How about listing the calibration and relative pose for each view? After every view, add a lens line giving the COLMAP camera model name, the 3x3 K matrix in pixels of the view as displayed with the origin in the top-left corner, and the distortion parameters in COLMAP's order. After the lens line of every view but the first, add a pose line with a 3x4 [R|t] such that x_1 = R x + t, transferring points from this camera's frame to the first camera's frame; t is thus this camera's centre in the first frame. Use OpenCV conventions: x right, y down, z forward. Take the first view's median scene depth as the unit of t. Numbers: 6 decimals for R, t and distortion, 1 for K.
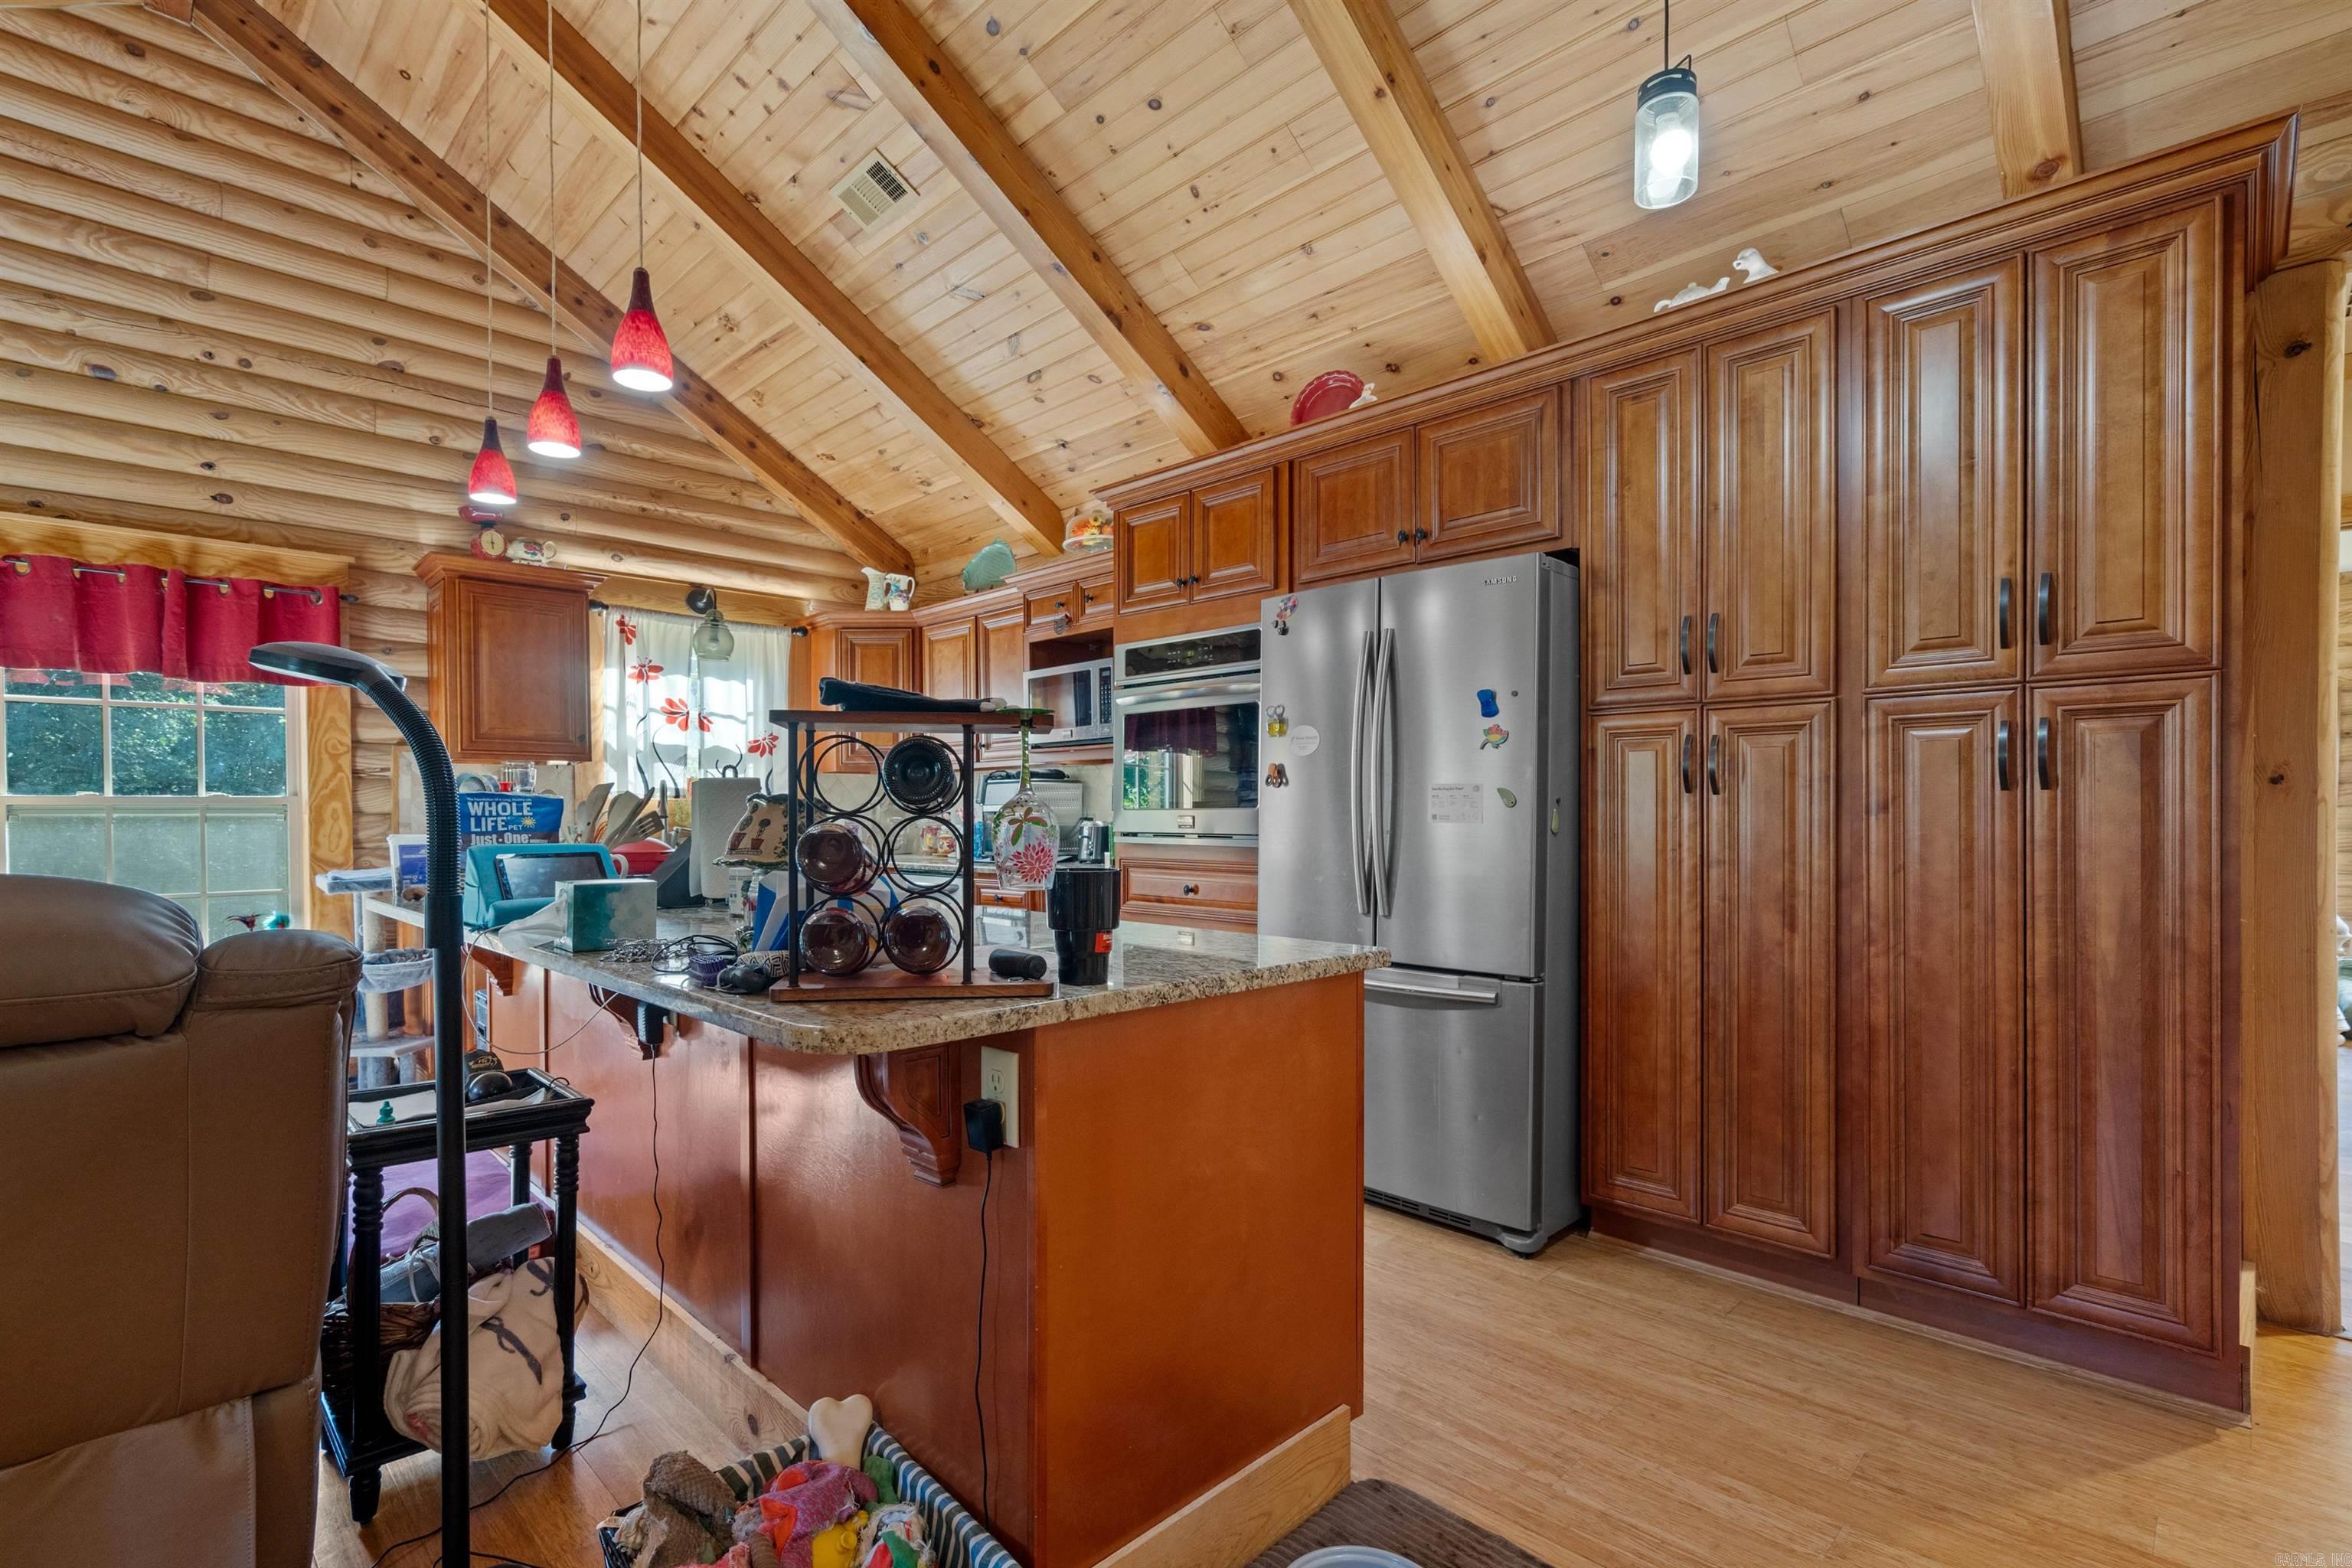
lens RADIAL K [[1086.4, 0, 1175.7], [0, 1086.4, 833.1], [0, 0, 1]] dist [0.000143, -0.000614]
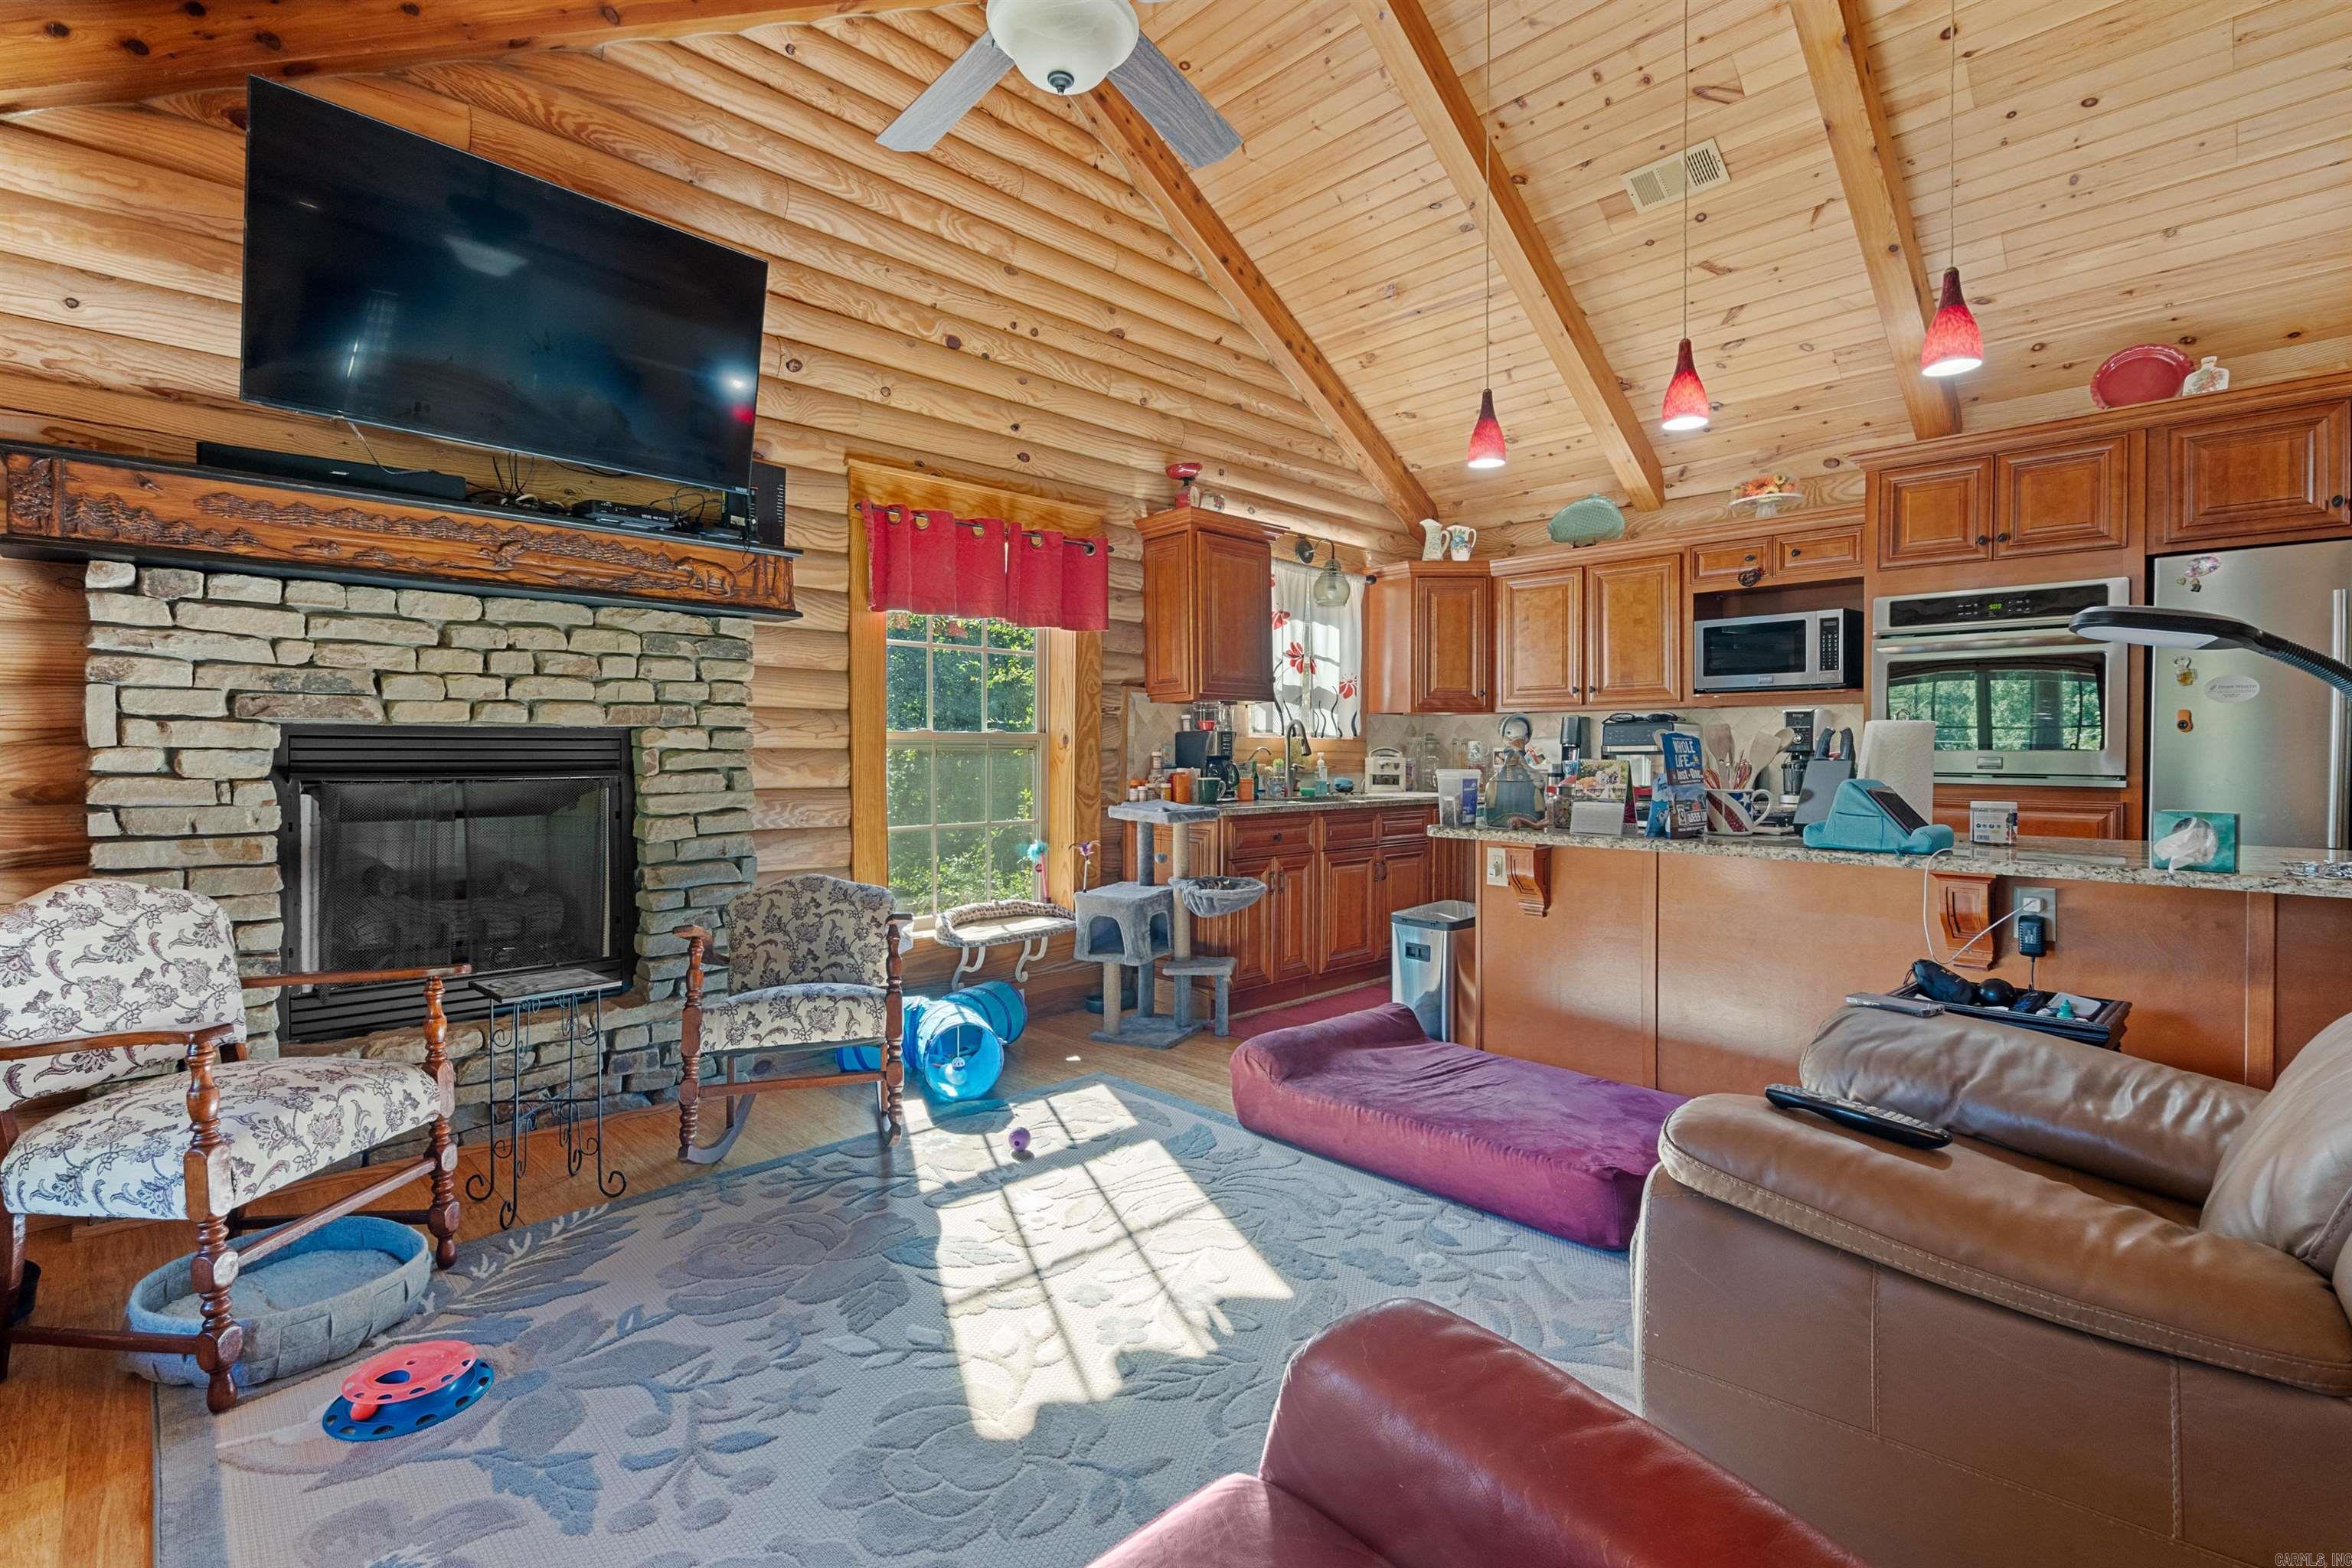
lens RADIAL K [[1078.2, 0, 1169.5], [0, 1078.2, 767.2], [0, 0, 1]] dist [-0.001131, 0.000994]
pose [[0.999833, 0.007601, -0.016608, -0.682067], [-0.007681, 0.999959, -0.004733, 0.004470], [0.016571, 0.004860, 0.999851, -0.066905]]
